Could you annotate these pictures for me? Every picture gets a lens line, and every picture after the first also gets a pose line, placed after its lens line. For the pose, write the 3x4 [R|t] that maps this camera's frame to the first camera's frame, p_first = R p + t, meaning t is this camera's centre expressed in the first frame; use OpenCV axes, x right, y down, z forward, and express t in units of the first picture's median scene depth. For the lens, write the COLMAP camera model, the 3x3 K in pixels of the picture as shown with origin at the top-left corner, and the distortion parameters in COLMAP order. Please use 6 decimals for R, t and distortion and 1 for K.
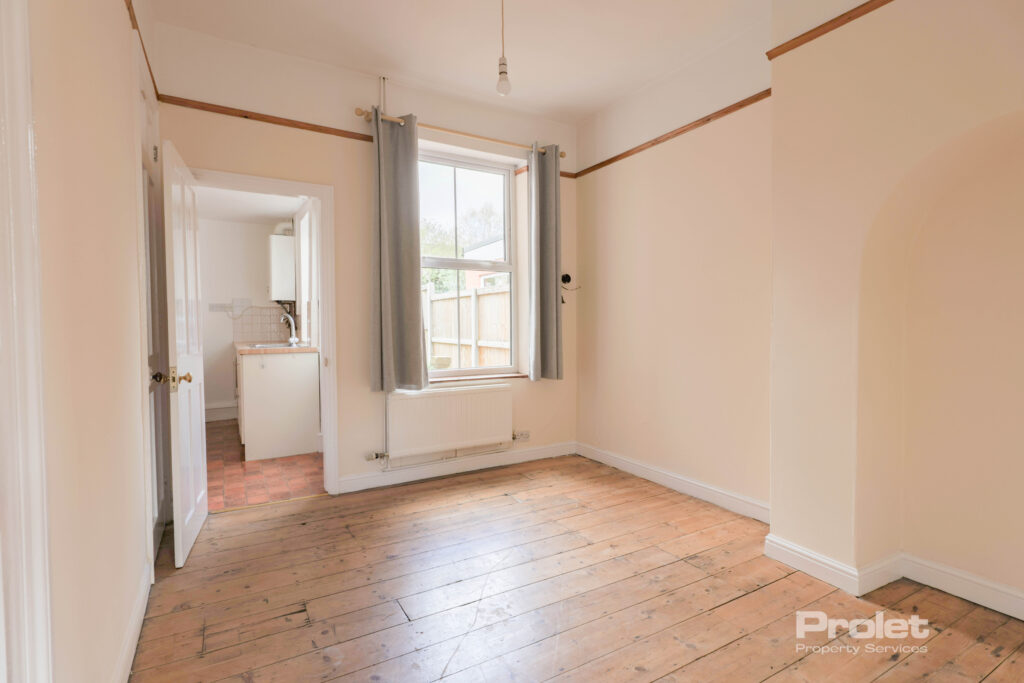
lens RADIAL K [[508.1, 0, 512.0], [0, 508.1, 341.5], [0, 0, 1]] dist [0.001642, -0.000008]
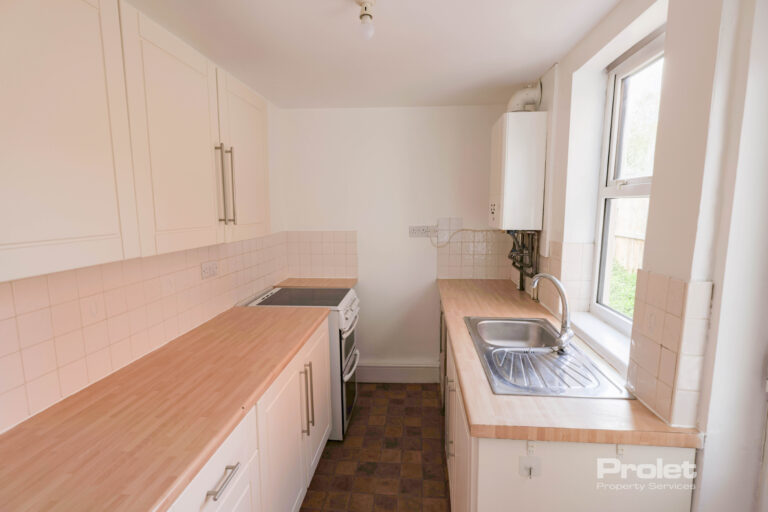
lens RADIAL K [[381.1, 0, 384.0], [0, 381.1, 256.0], [0, 0, 1]] dist [0.001642, -0.000008]
pose [[0.817679, 0.074529, -0.570830, -0.319812], [-0.019625, 0.994617, 0.101748, -0.089406], [0.575340, -0.071994, 0.814740, 0.546786]]
